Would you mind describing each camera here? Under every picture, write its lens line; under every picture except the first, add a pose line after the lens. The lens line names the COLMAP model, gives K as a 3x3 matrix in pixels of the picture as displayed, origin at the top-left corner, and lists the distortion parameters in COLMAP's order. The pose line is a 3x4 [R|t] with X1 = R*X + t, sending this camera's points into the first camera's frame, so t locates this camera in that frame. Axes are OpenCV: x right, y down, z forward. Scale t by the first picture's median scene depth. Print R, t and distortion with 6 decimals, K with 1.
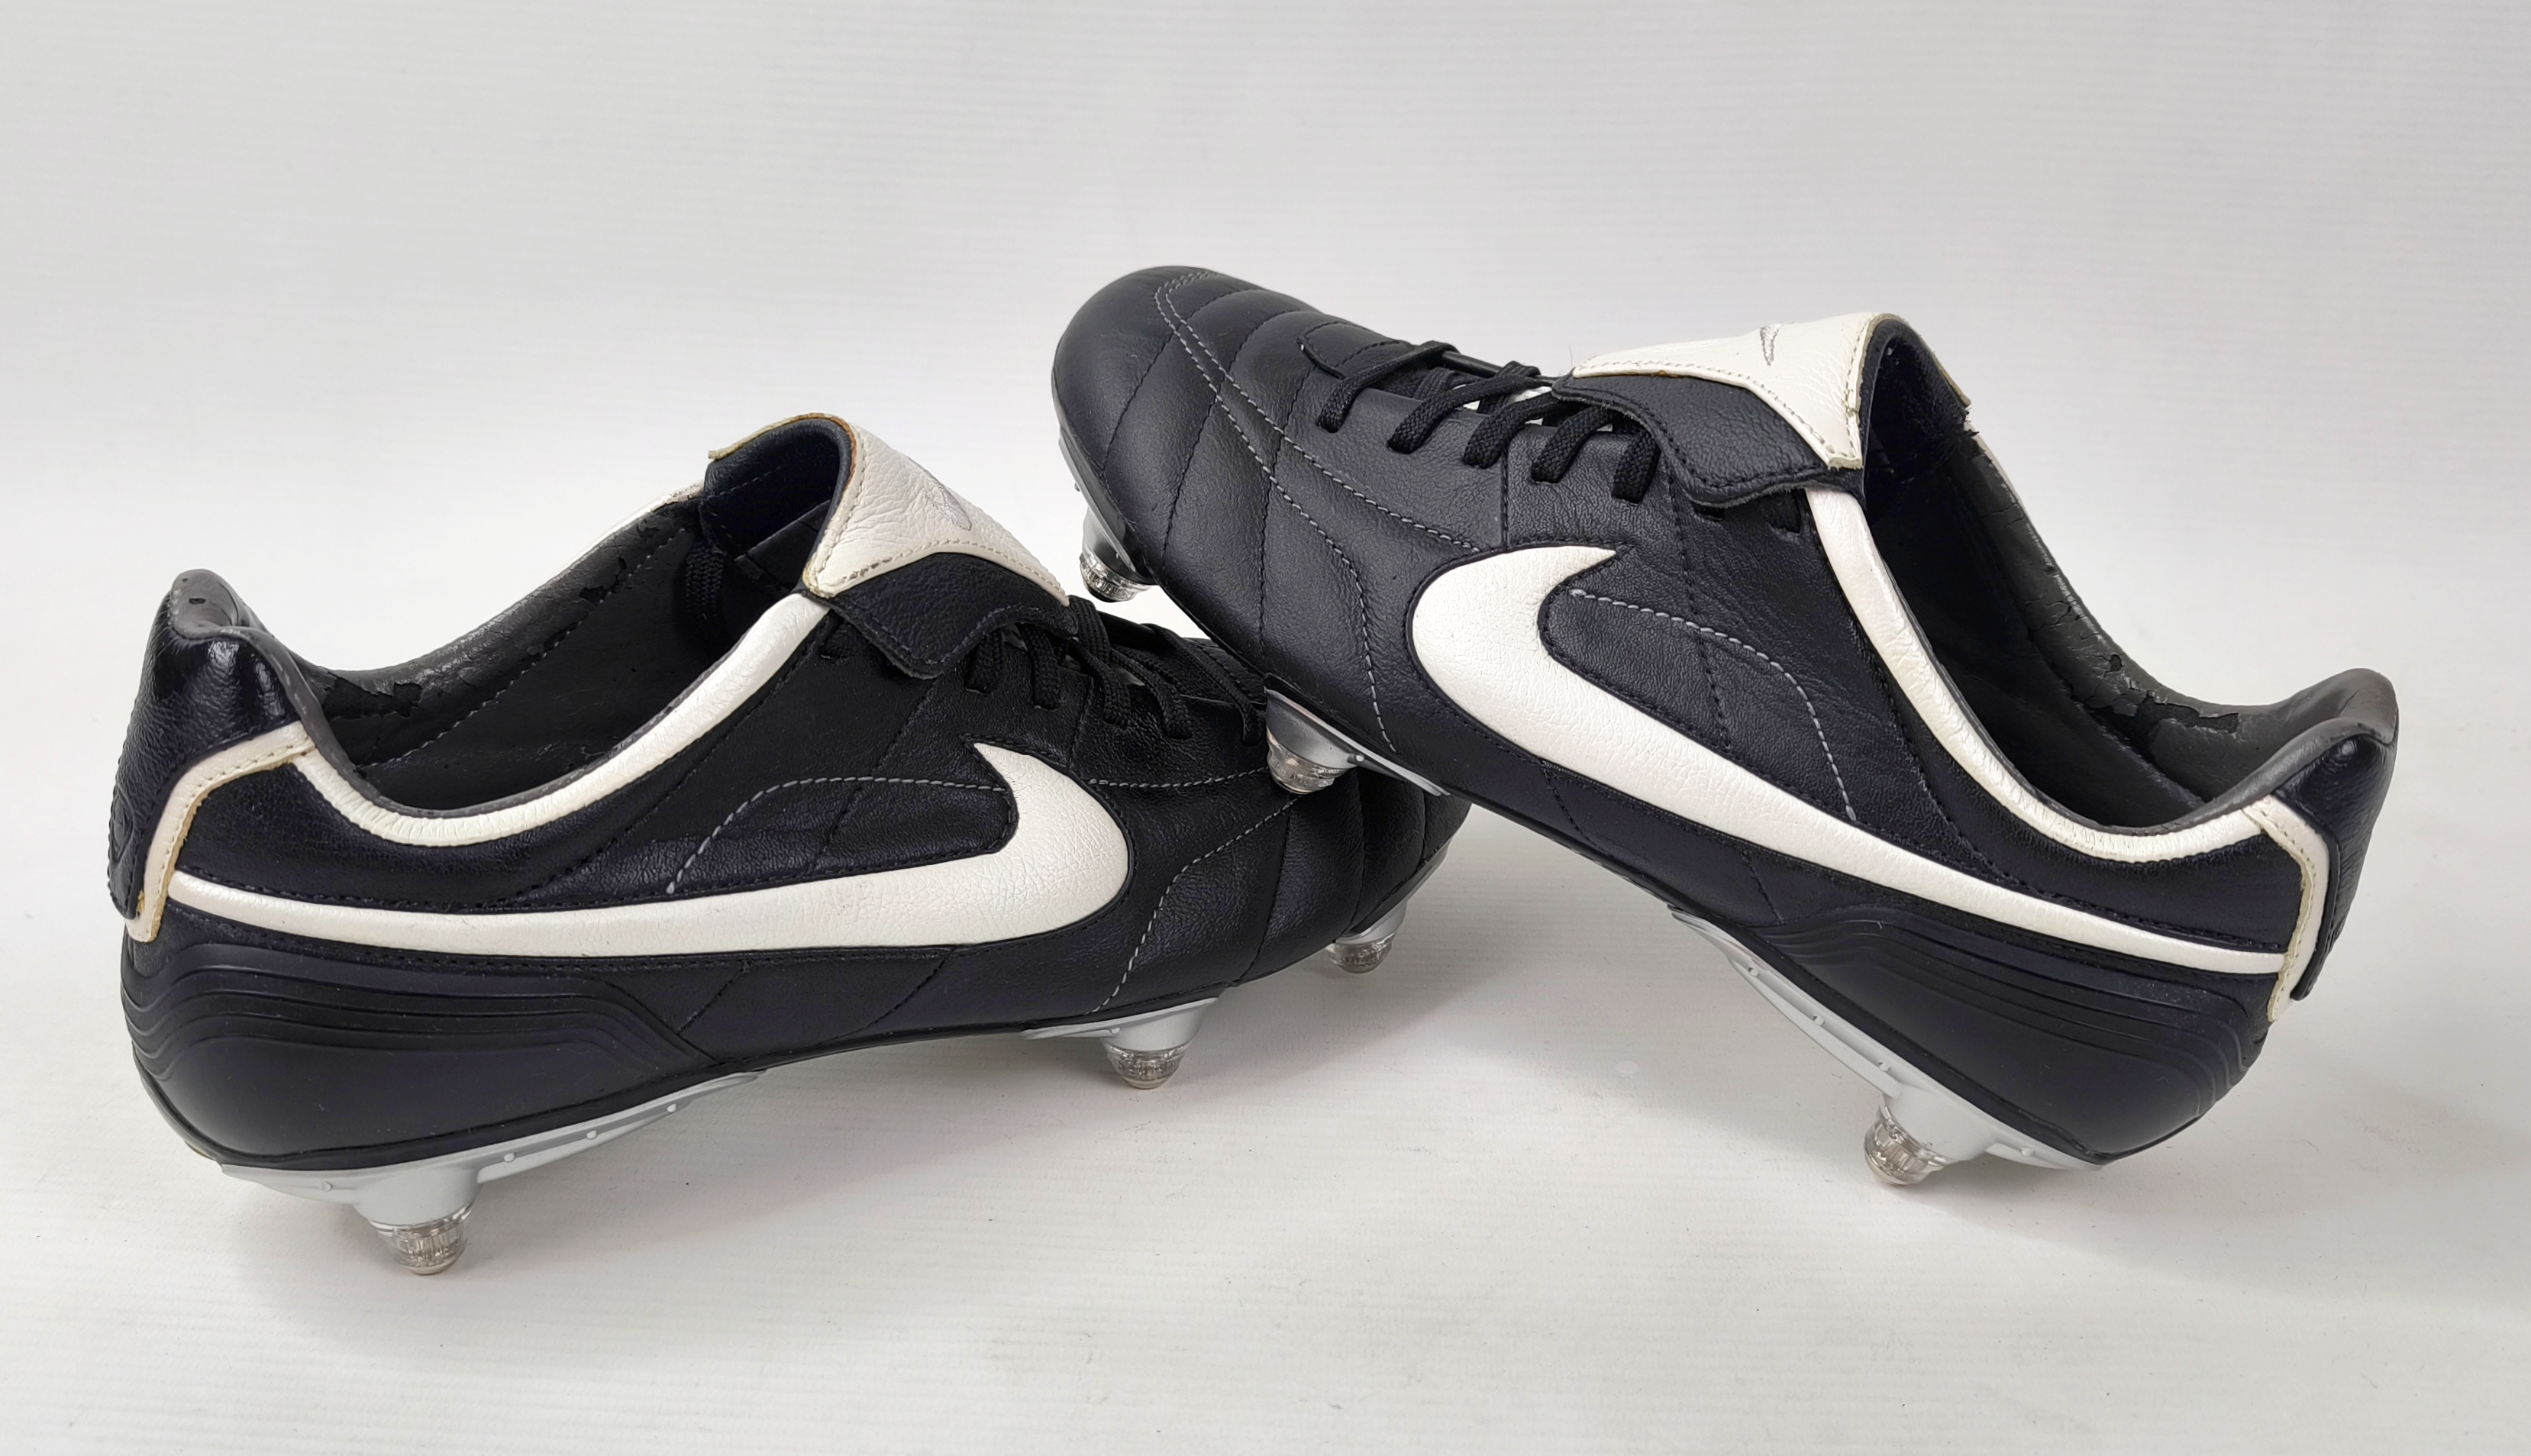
lens RADIAL K [[2124.9, 0, 1268.7], [0, 2124.9, 860.2], [0, 0, 1]] dist [-0.003311, -0.007087]
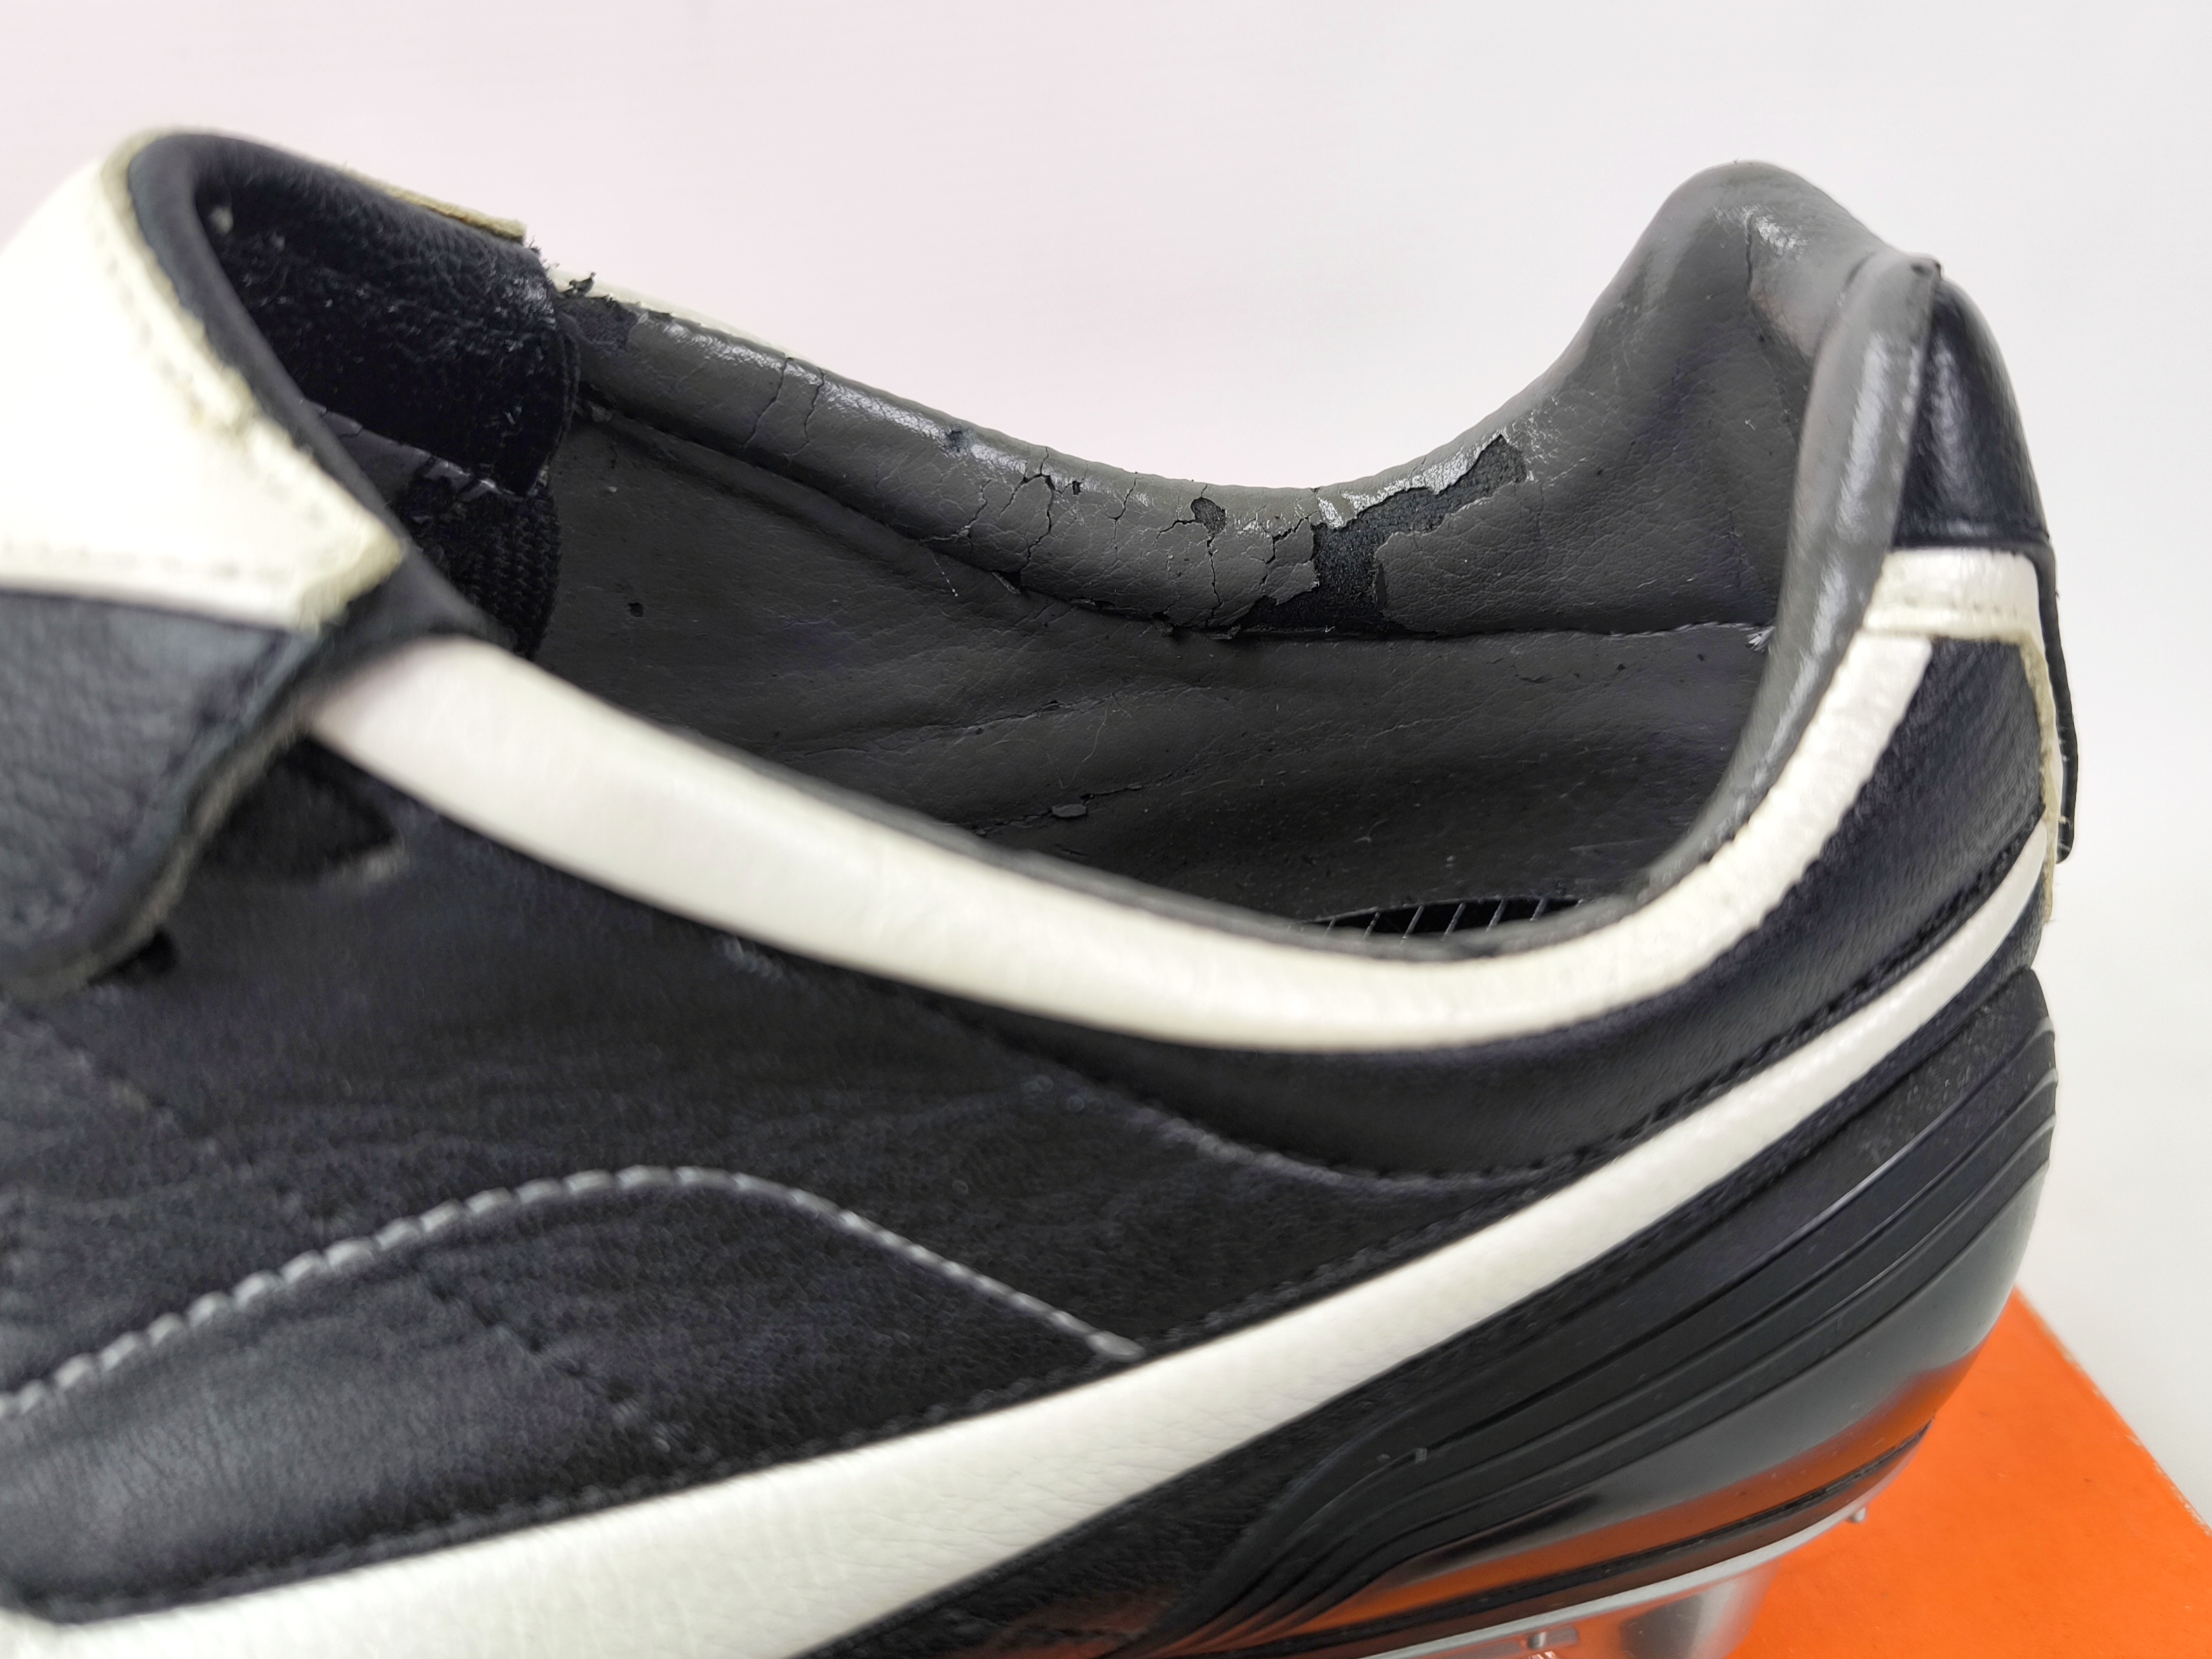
lens RADIAL K [[2083.2, 0, 1106.0], [0, 2083.2, 829.5], [0, 0, 1]] dist [-0.039933, -0.015505]
pose [[0.653897, -0.659424, 0.370916, 0.199183], [0.661011, 0.736440, 0.143948, -0.126444], [-0.368080, 0.151052, 0.917442, 0.668030]]
